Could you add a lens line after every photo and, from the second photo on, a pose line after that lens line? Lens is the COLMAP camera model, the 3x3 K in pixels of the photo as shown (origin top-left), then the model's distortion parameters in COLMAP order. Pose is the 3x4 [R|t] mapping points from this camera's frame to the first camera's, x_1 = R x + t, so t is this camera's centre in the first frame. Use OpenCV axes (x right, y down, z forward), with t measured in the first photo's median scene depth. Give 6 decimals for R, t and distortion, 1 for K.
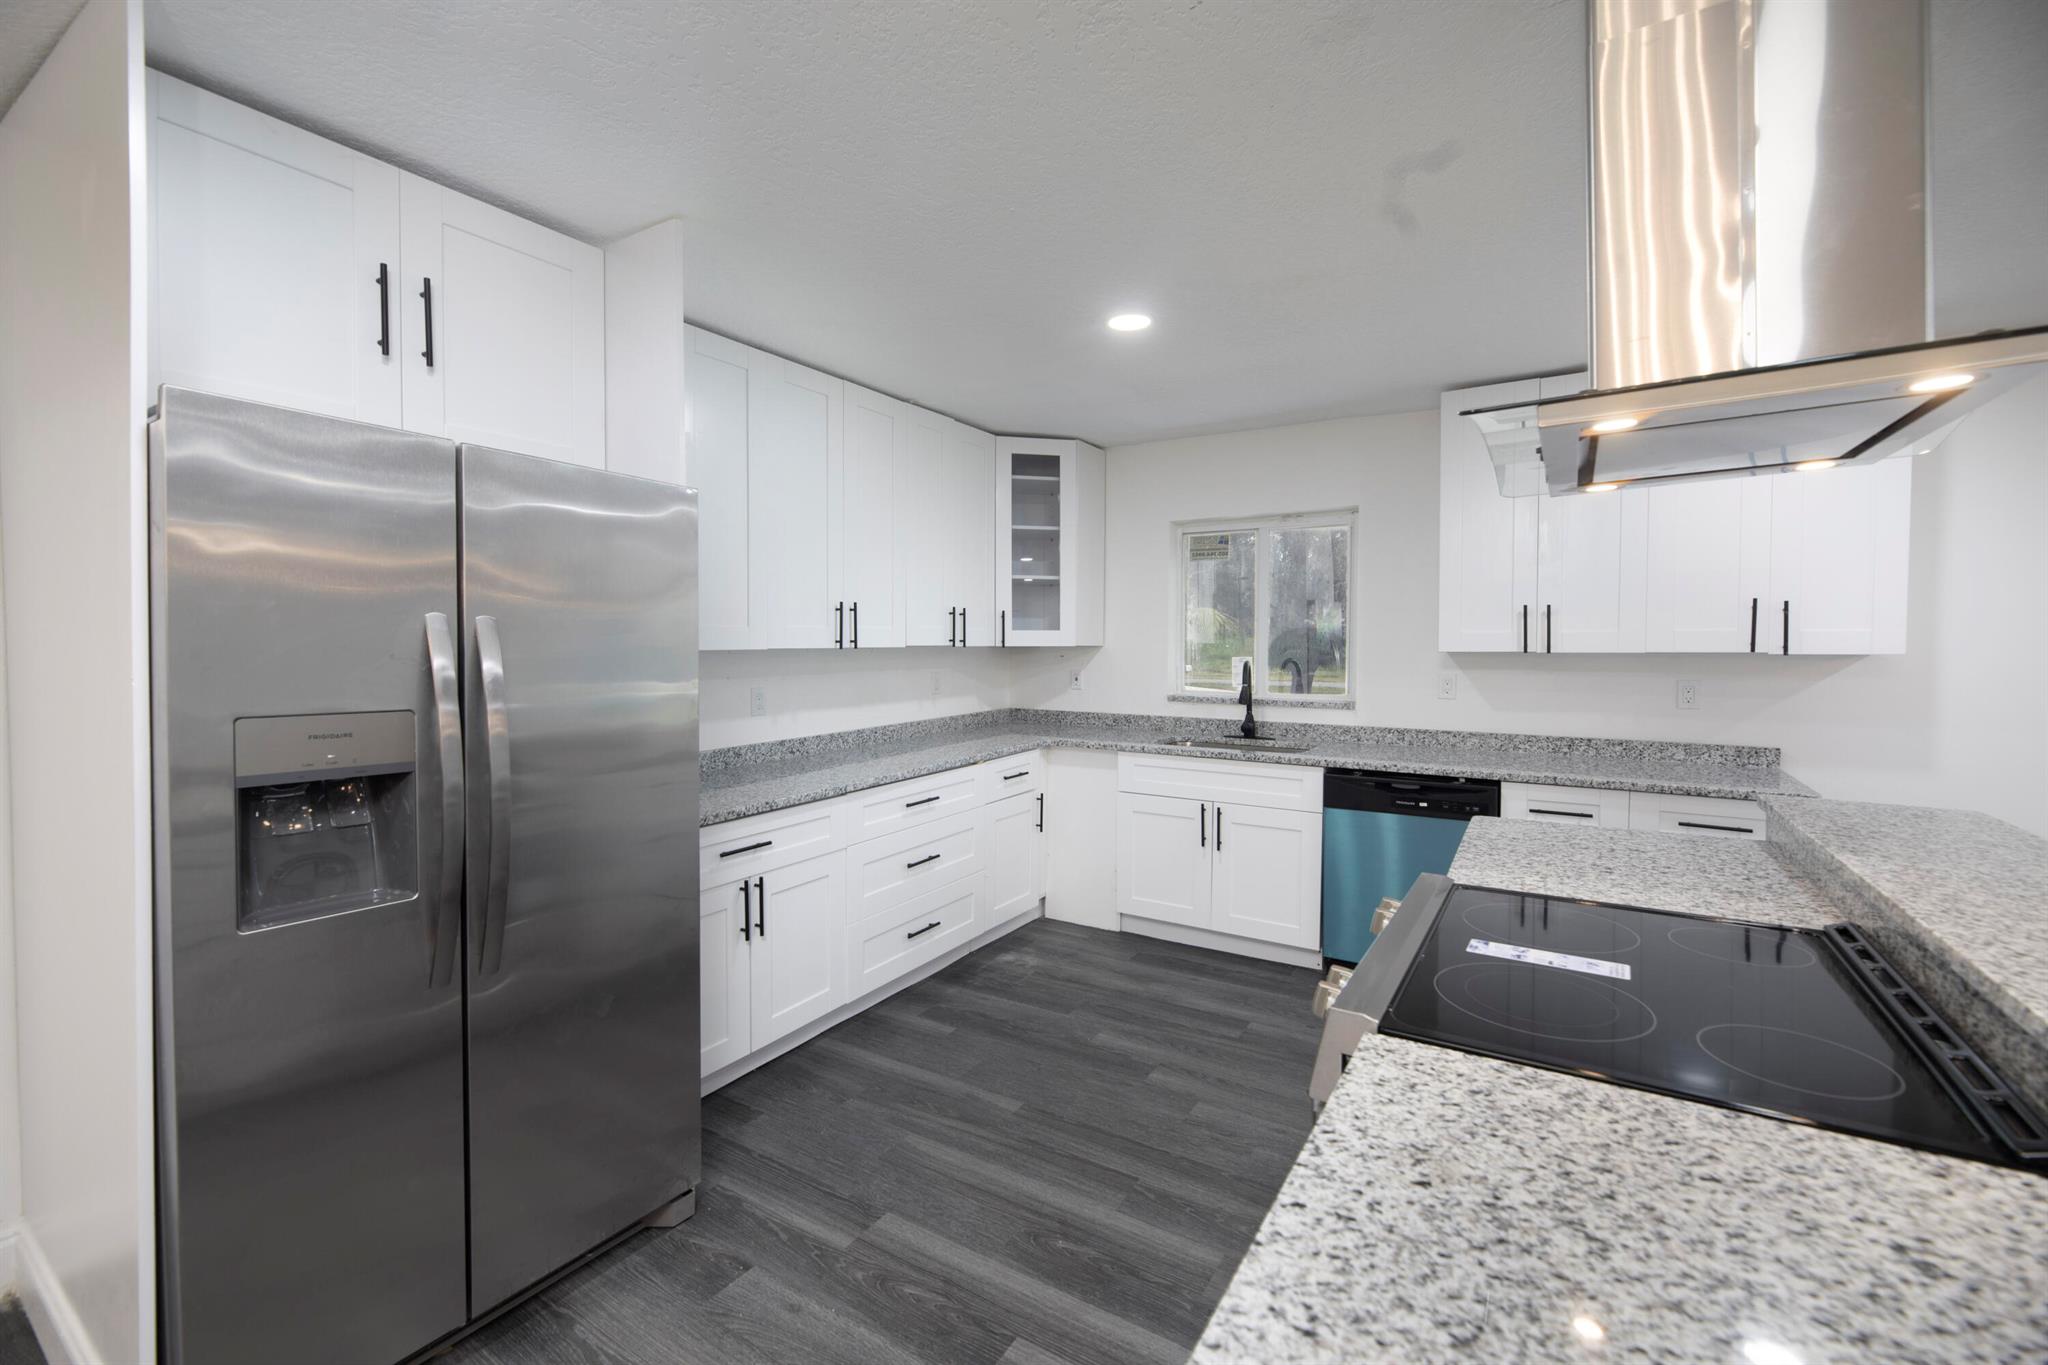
lens RADIAL K [[859.2, 0, 1024.0], [0, 859.2, 682.5], [0, 0, 1]] dist [0.000222, -0.000198]
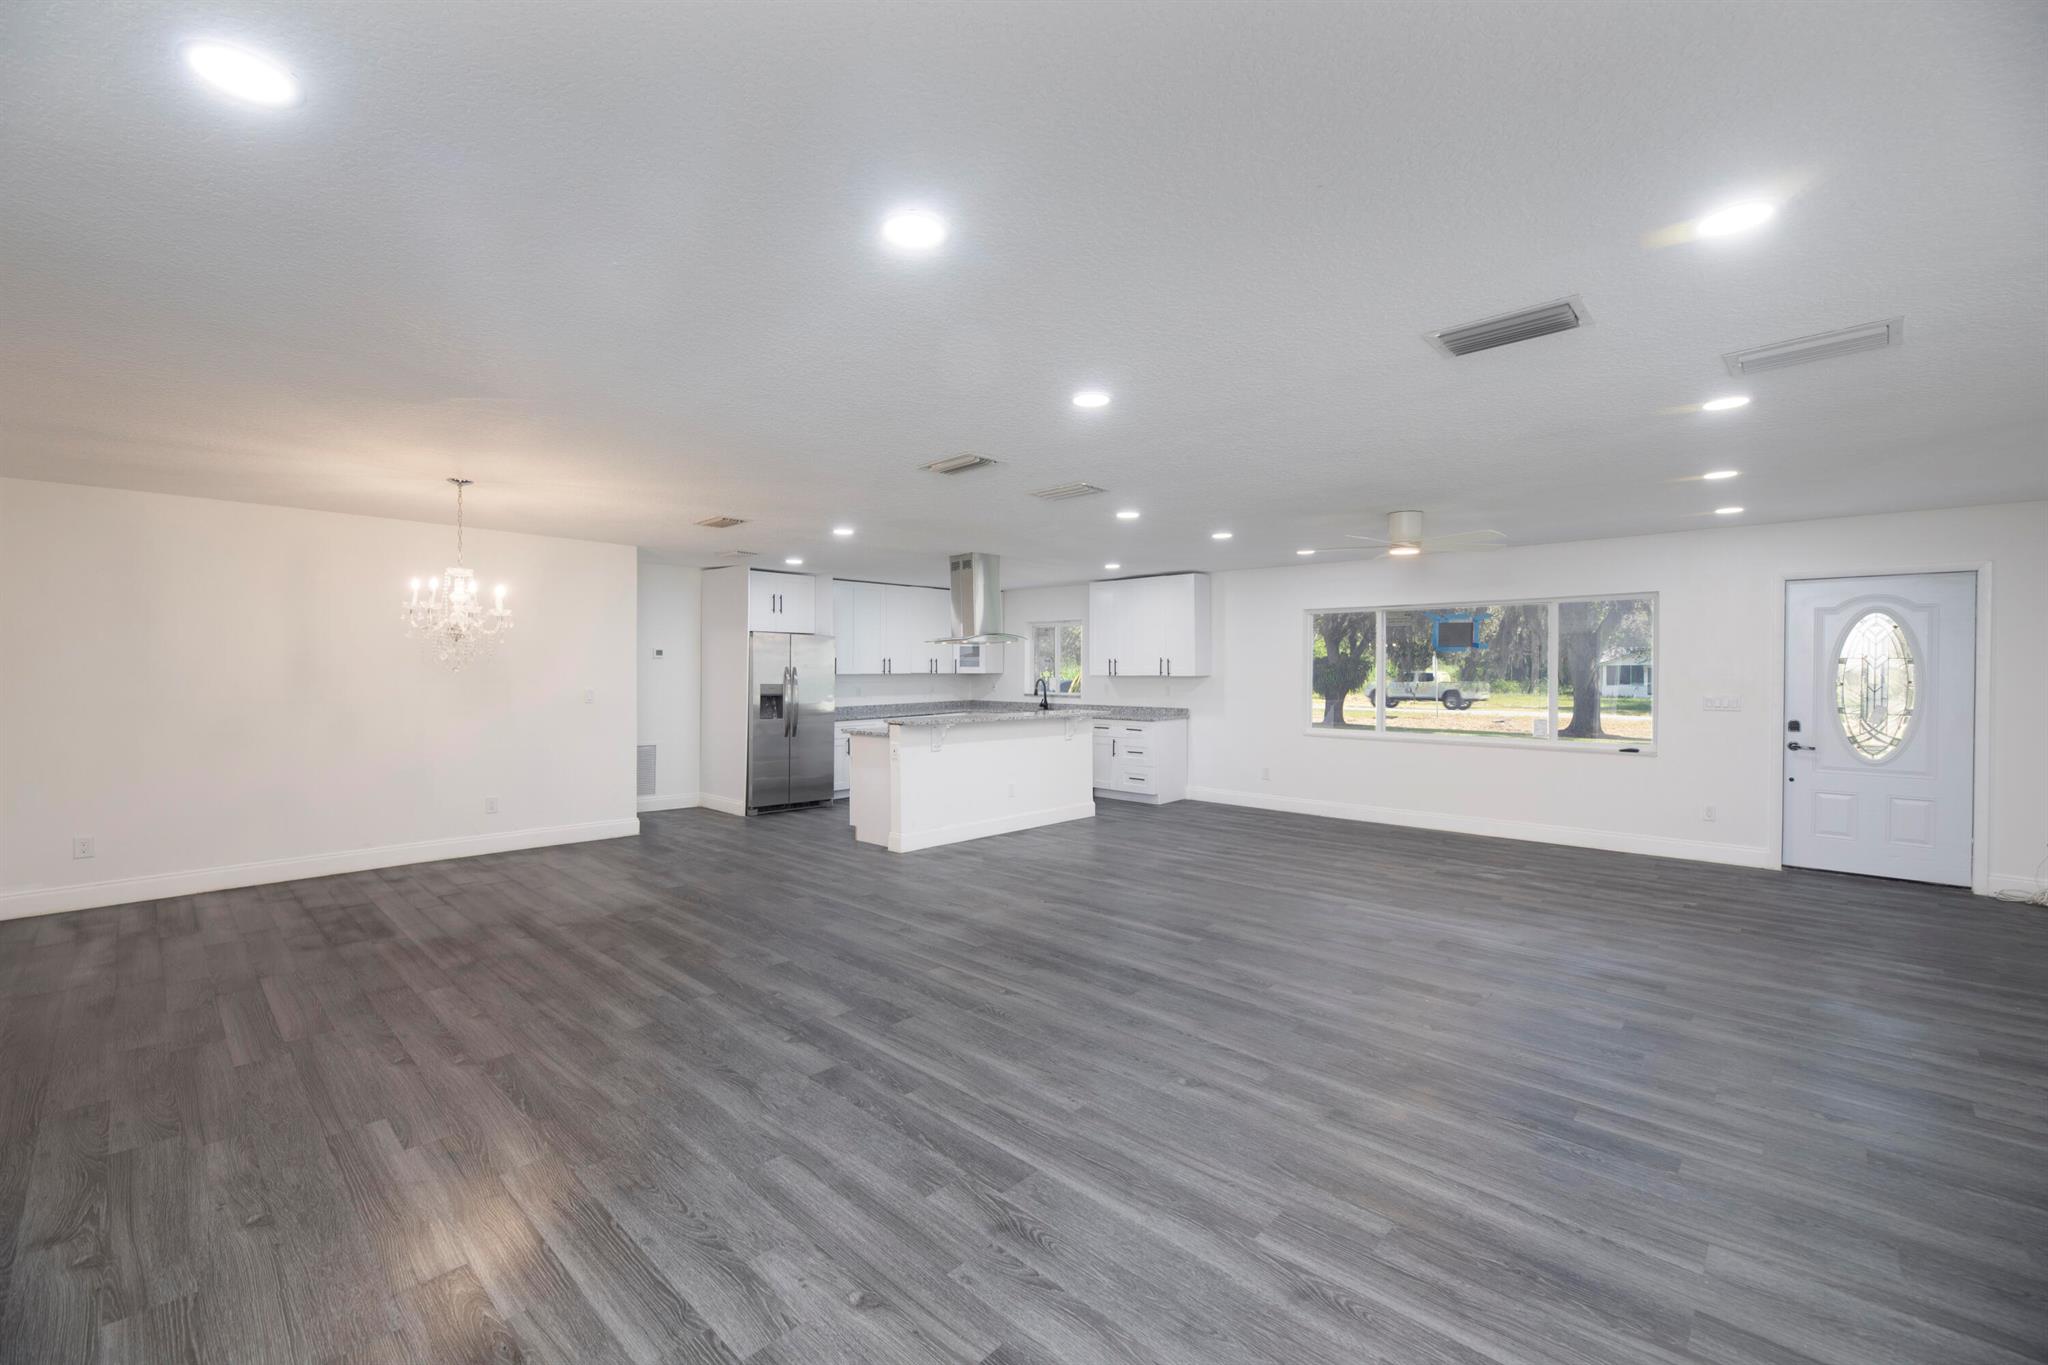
lens RADIAL K [[859.2, 0, 1024.0], [0, 859.2, 682.5], [0, 0, 1]] dist [0.000222, -0.000198]
pose [[0.982625, 0.004682, -0.185542, 0.692329], [-0.011416, 0.999314, -0.035239, 0.077059], [0.185250, 0.036745, 0.982004, -1.557917]]
